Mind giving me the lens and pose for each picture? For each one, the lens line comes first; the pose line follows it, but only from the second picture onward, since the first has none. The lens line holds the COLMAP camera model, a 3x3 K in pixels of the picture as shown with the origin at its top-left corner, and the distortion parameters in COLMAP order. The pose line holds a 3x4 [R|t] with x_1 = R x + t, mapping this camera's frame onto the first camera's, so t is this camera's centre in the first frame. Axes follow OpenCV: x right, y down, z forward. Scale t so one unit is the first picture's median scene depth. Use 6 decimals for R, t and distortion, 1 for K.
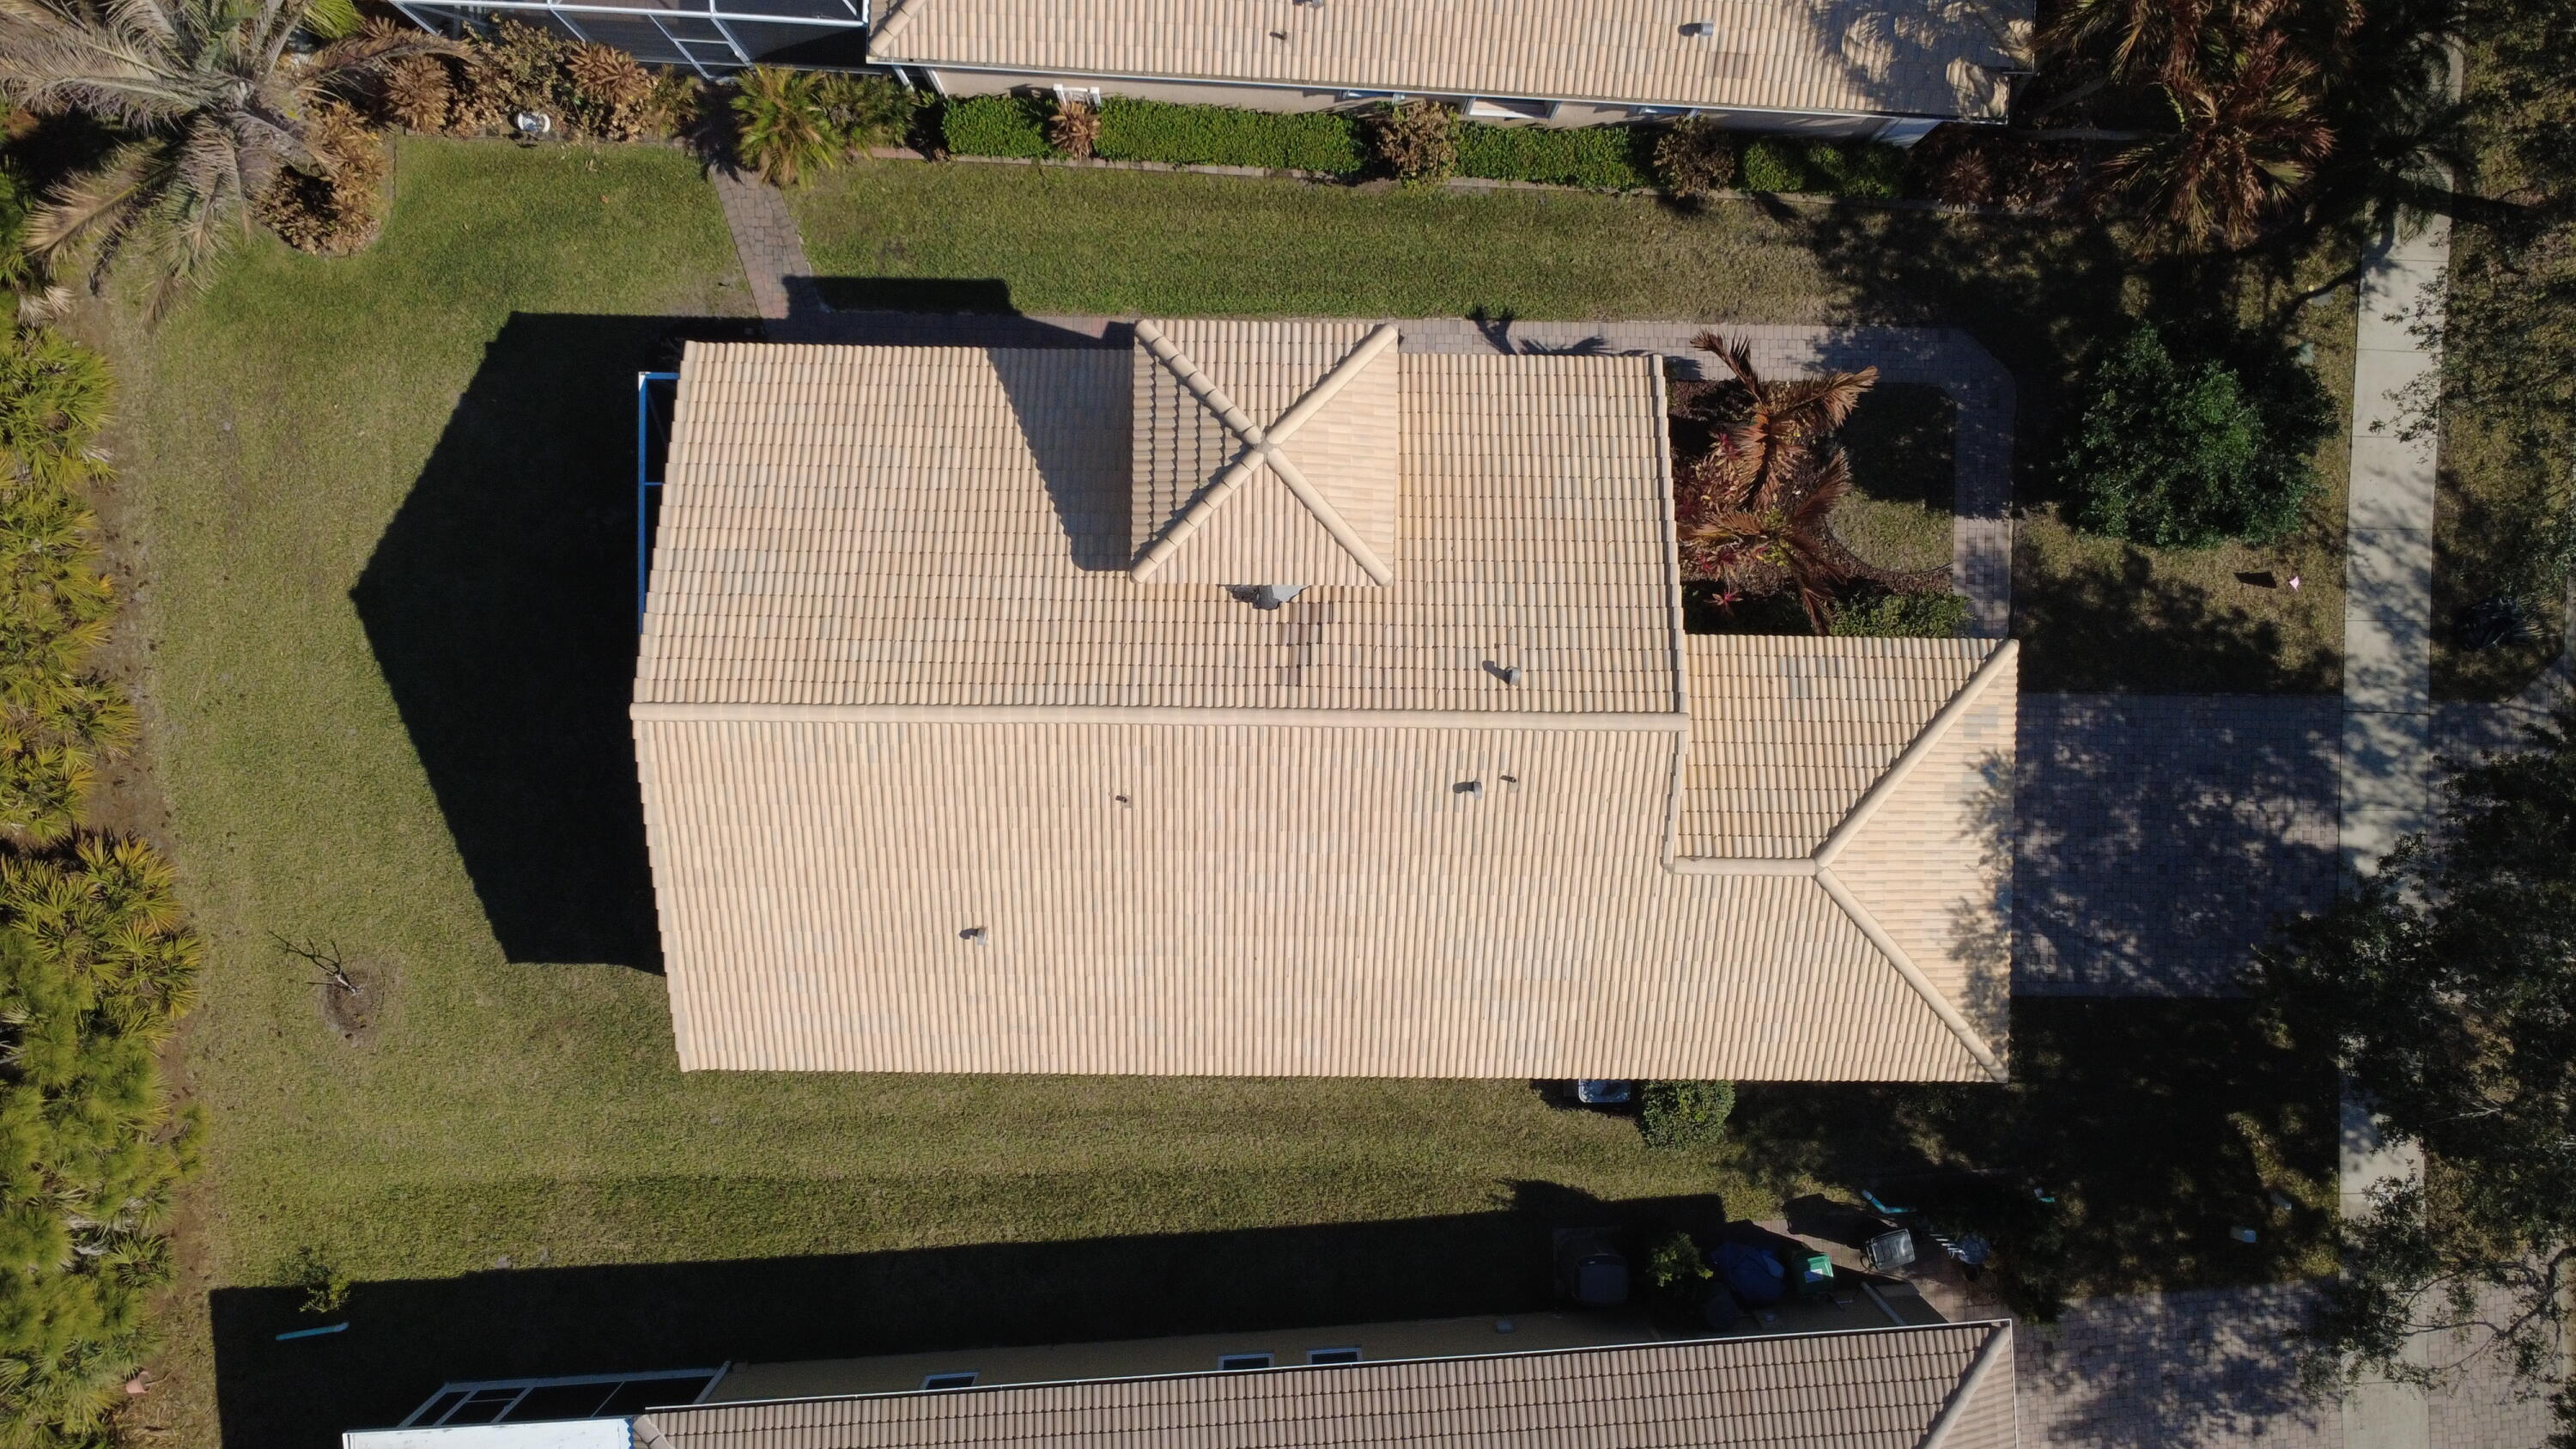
lens RADIAL K [[1881.2, 0, 1286.8], [0, 1881.2, 714.6], [0, 0, 1]] dist [-0.002510, 0.003611]
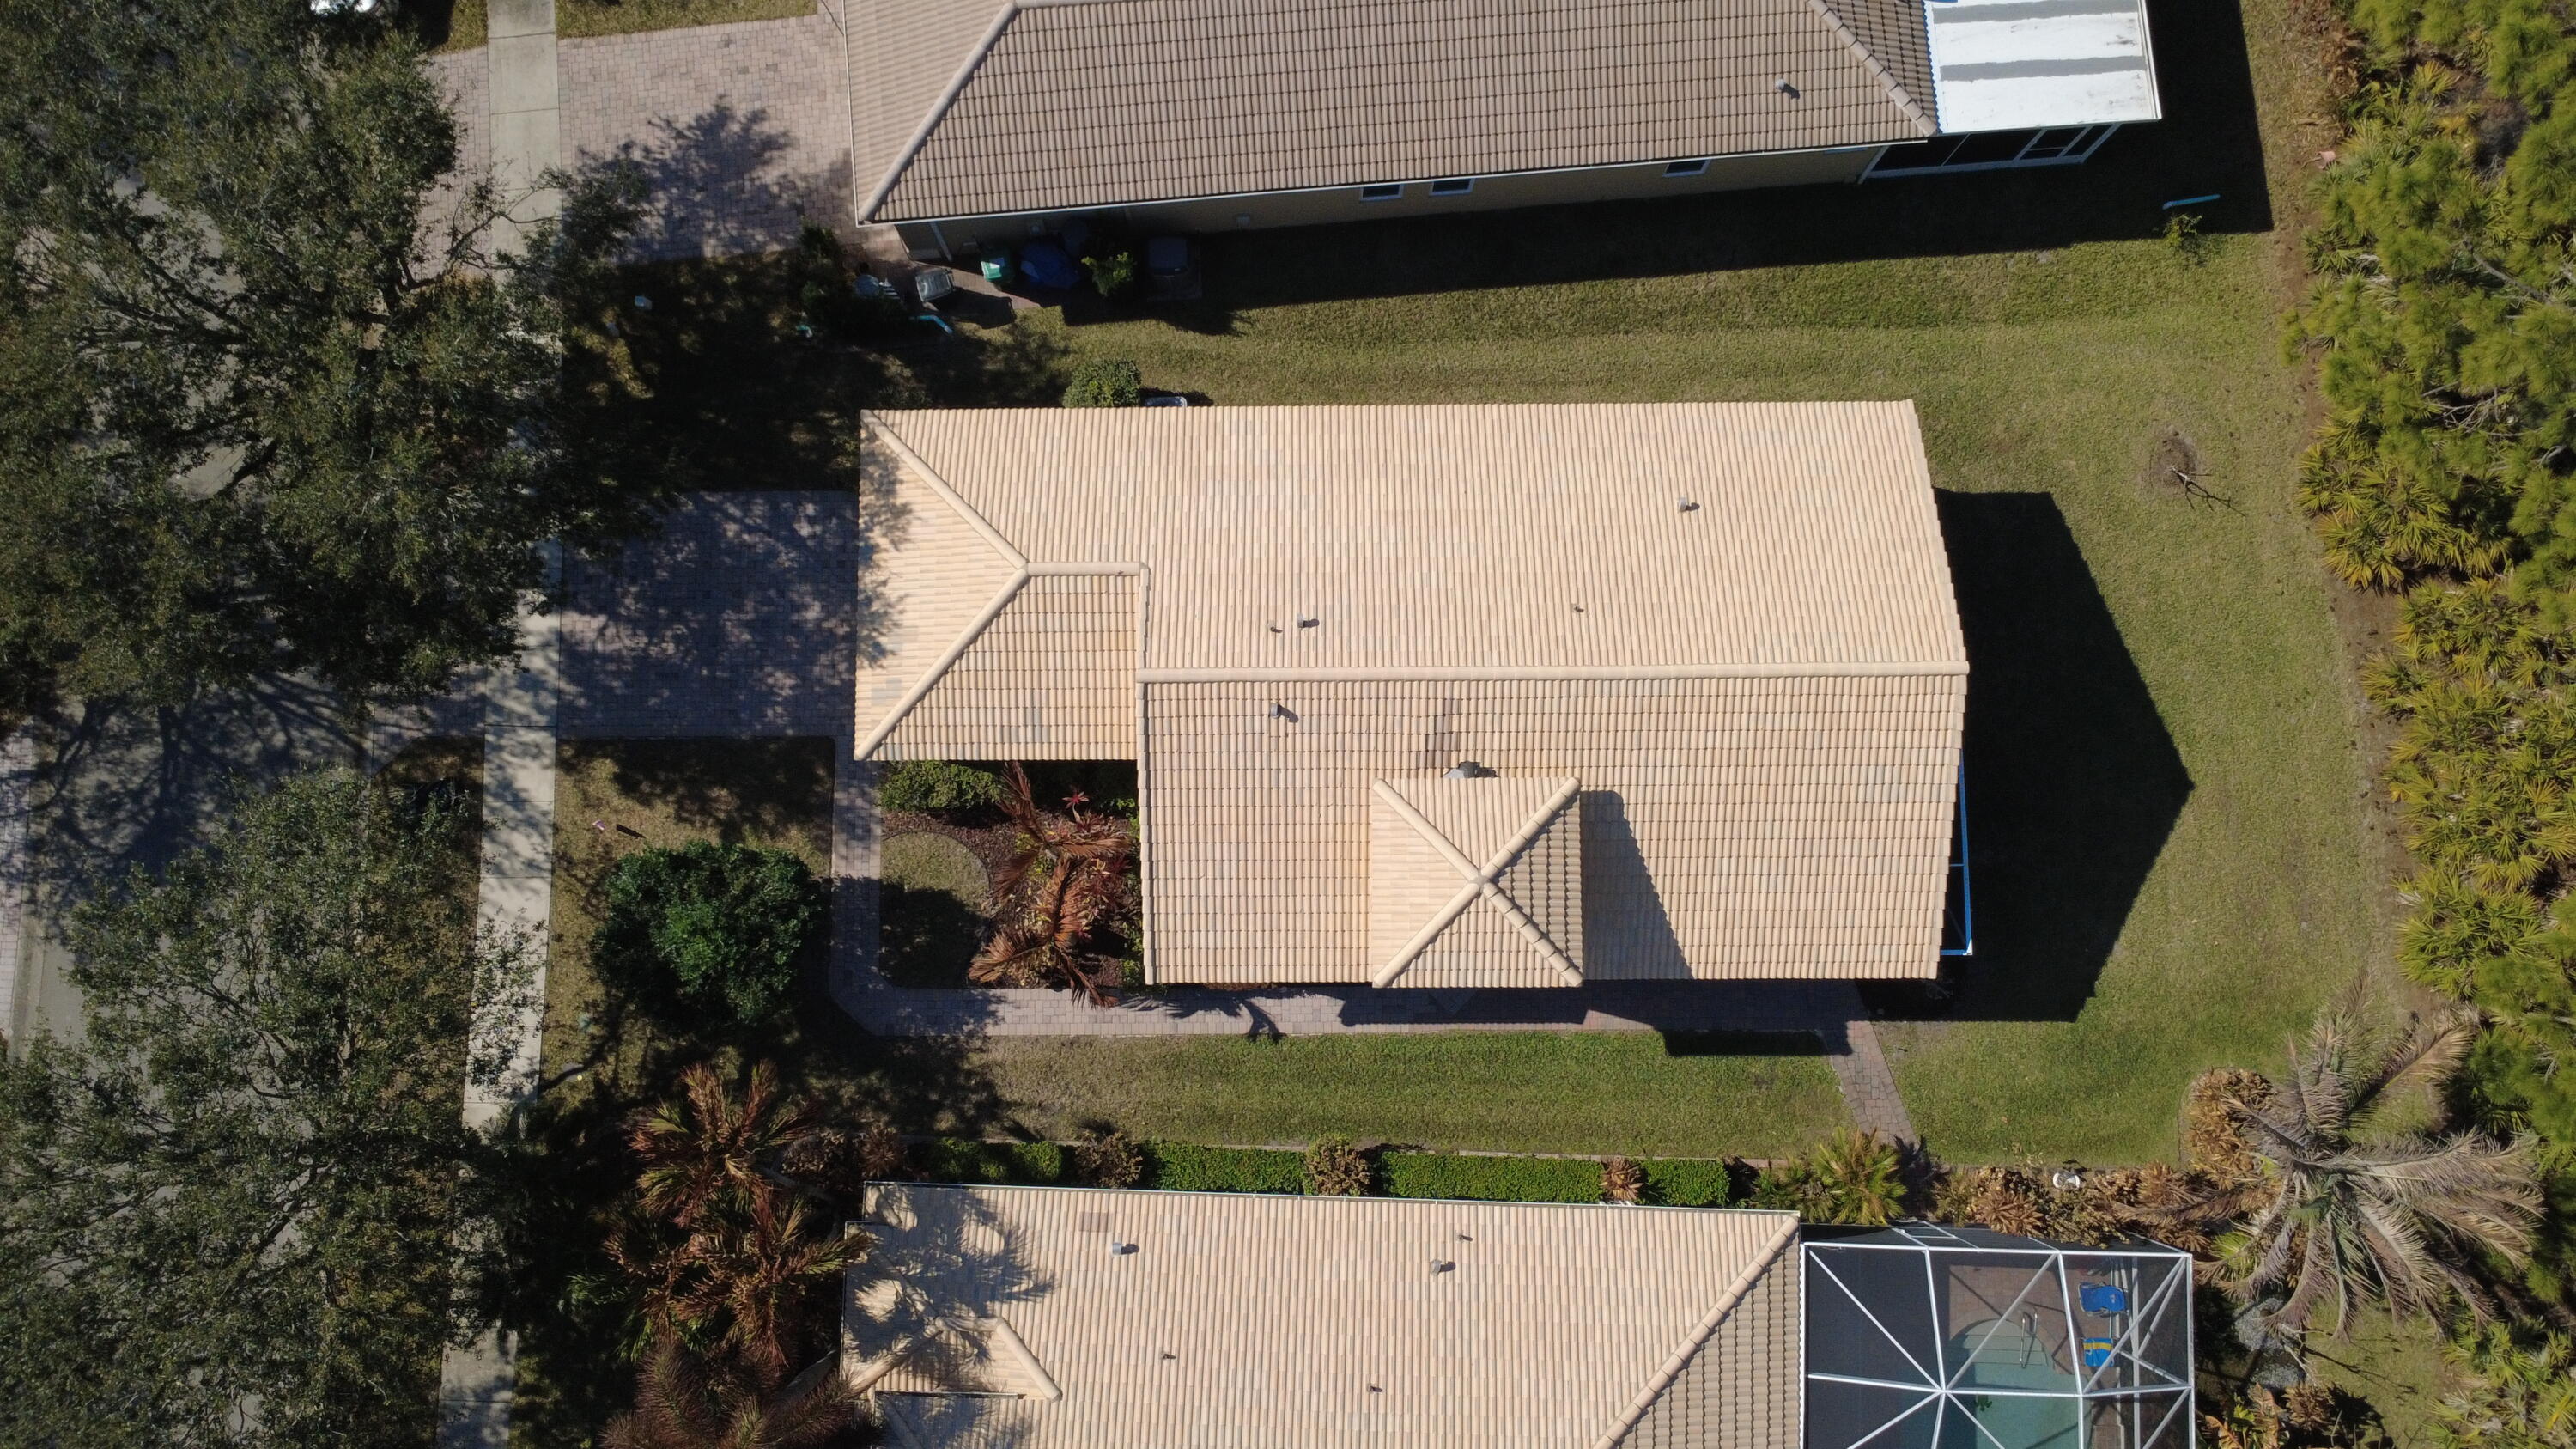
lens RADIAL K [[1892.0, 0, 1288.0], [0, 1892.0, 724.5], [0, 0, 1]] dist [0.000259, -0.000464]
pose [[-0.999756, 0.018024, -0.012808, 0.109385], [-0.019024, -0.996381, 0.082840, -0.116264], [-0.011269, 0.083063, 0.996481, -0.227801]]
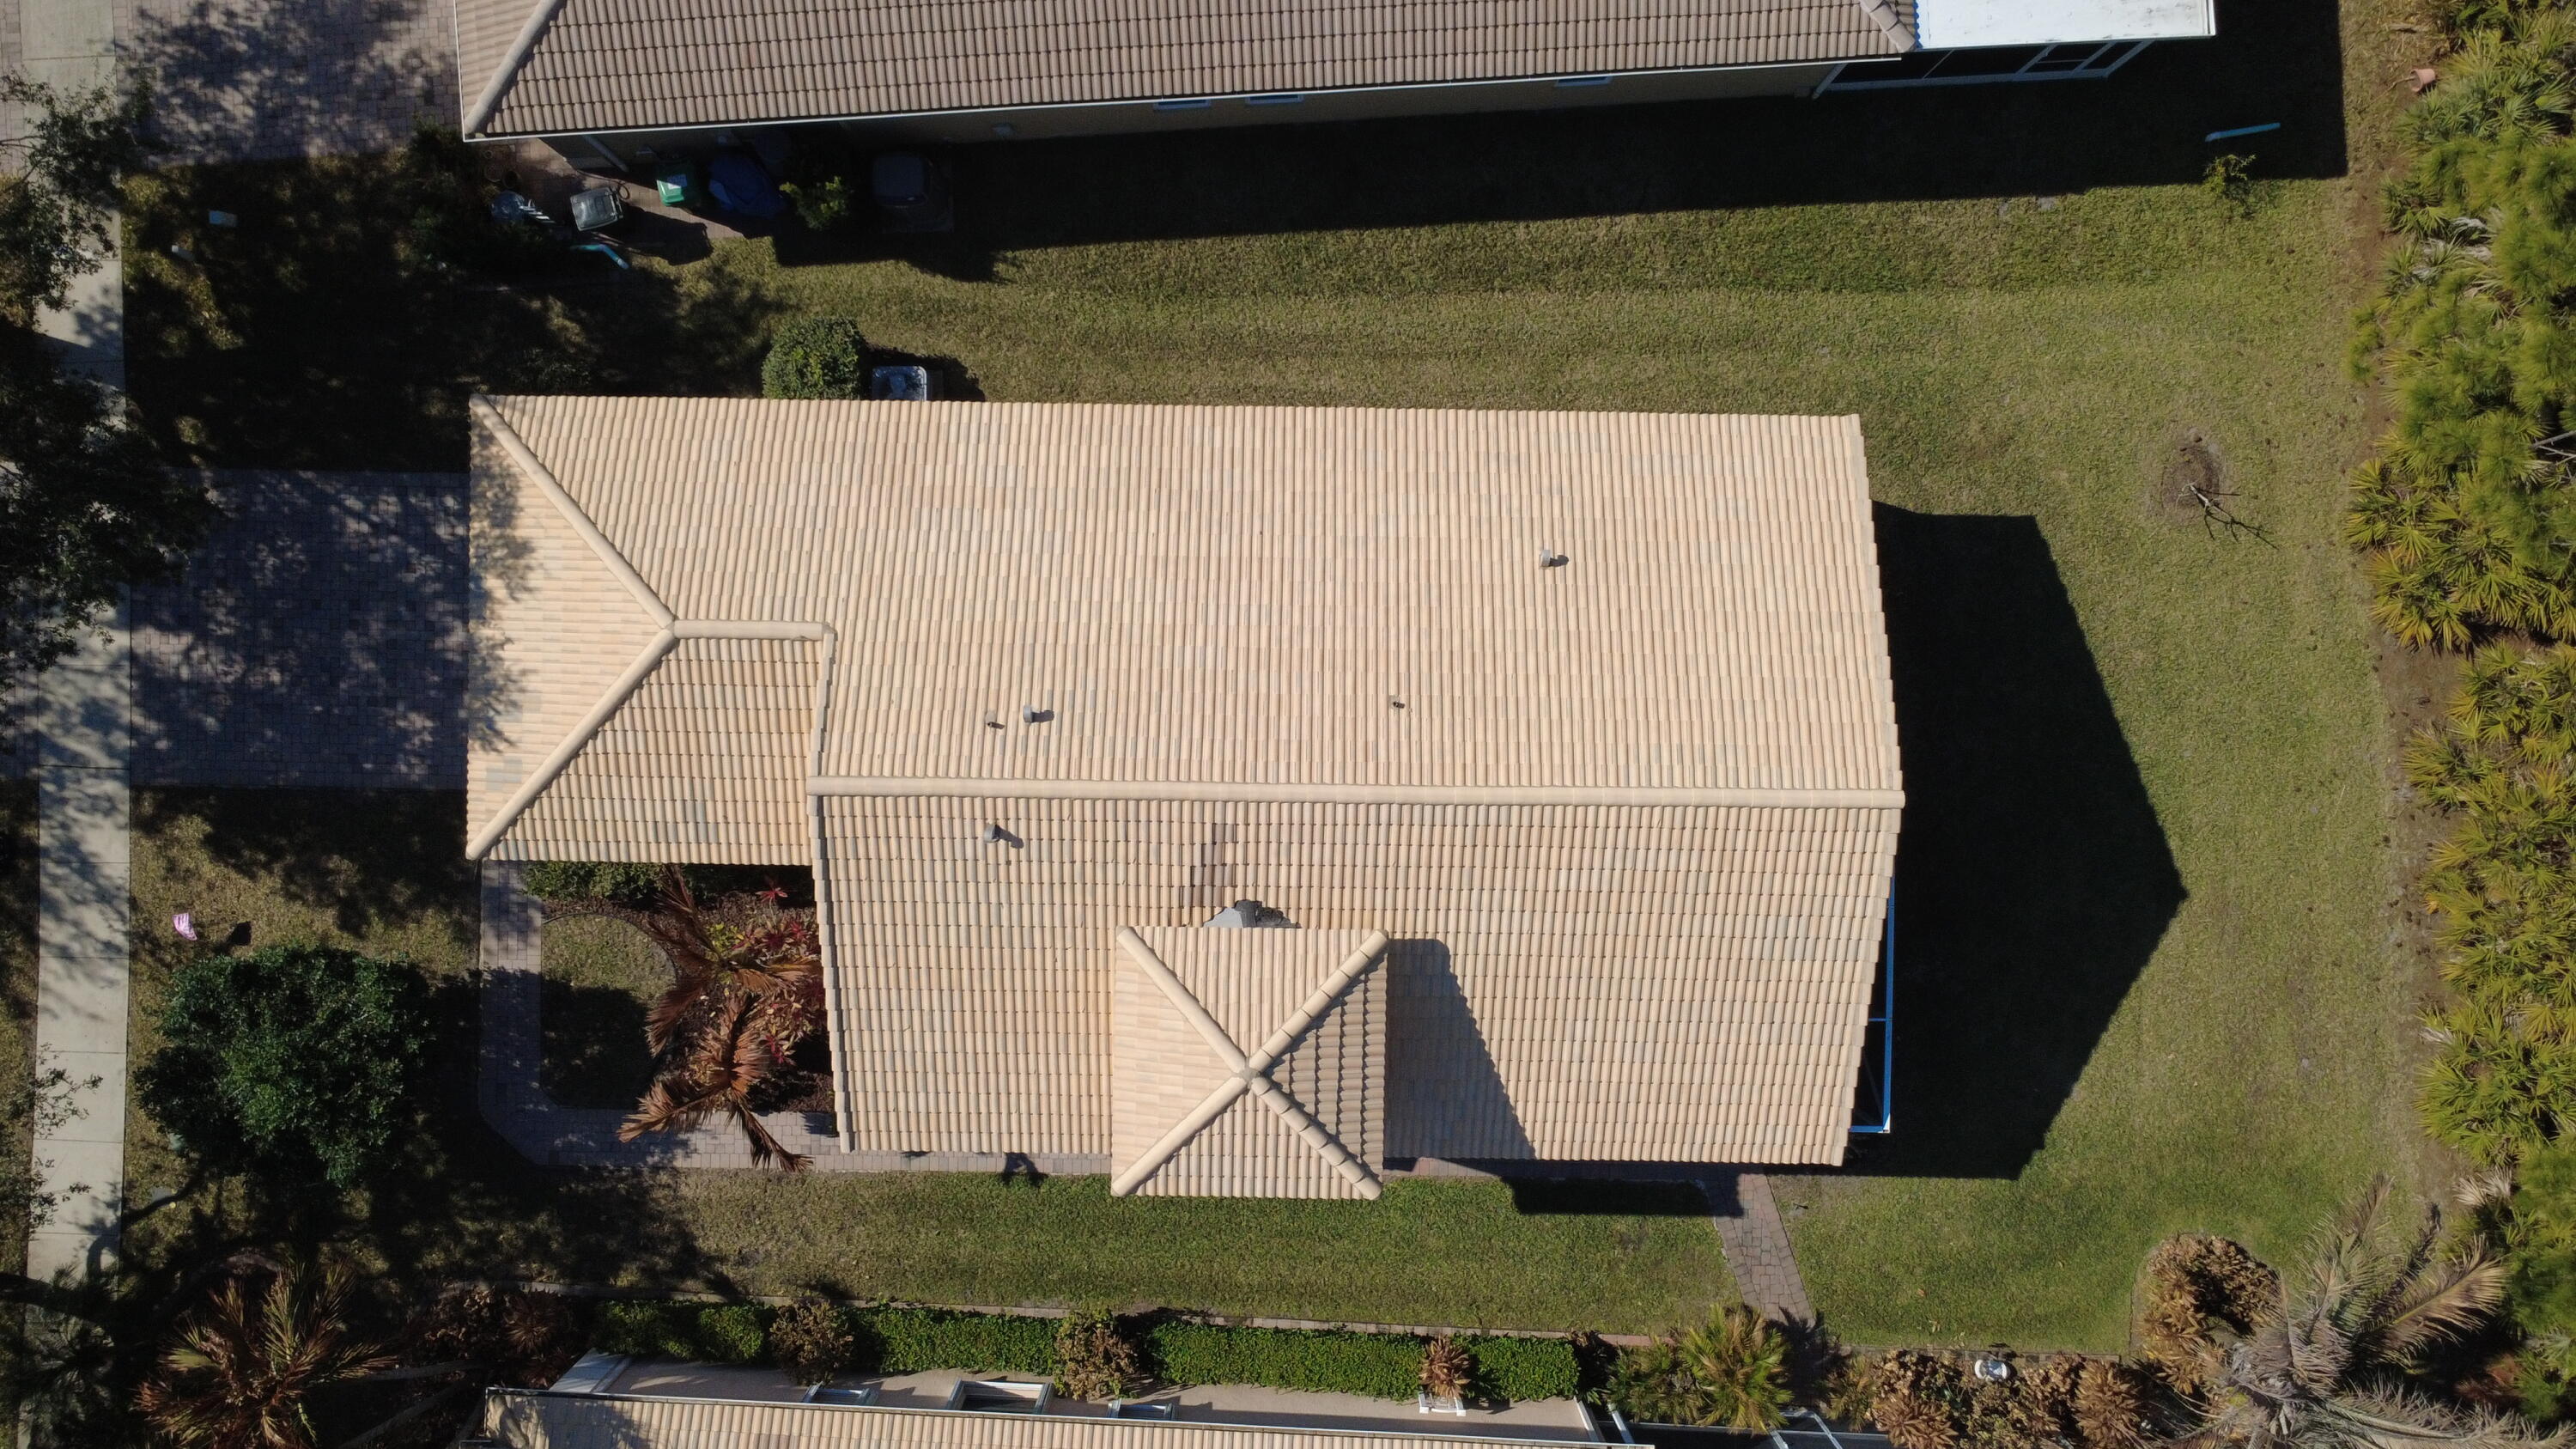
lens RADIAL K [[1877.6, 0, 1284.8], [0, 1877.6, 735.5], [0, 0, 1]] dist [-0.001813, -0.000651]
pose [[-0.999845, -0.002185, -0.017487, -0.010964], [0.002942, -0.999053, -0.043420, 0.061143], [-0.017376, -0.043465, 0.998904, 0.034929]]
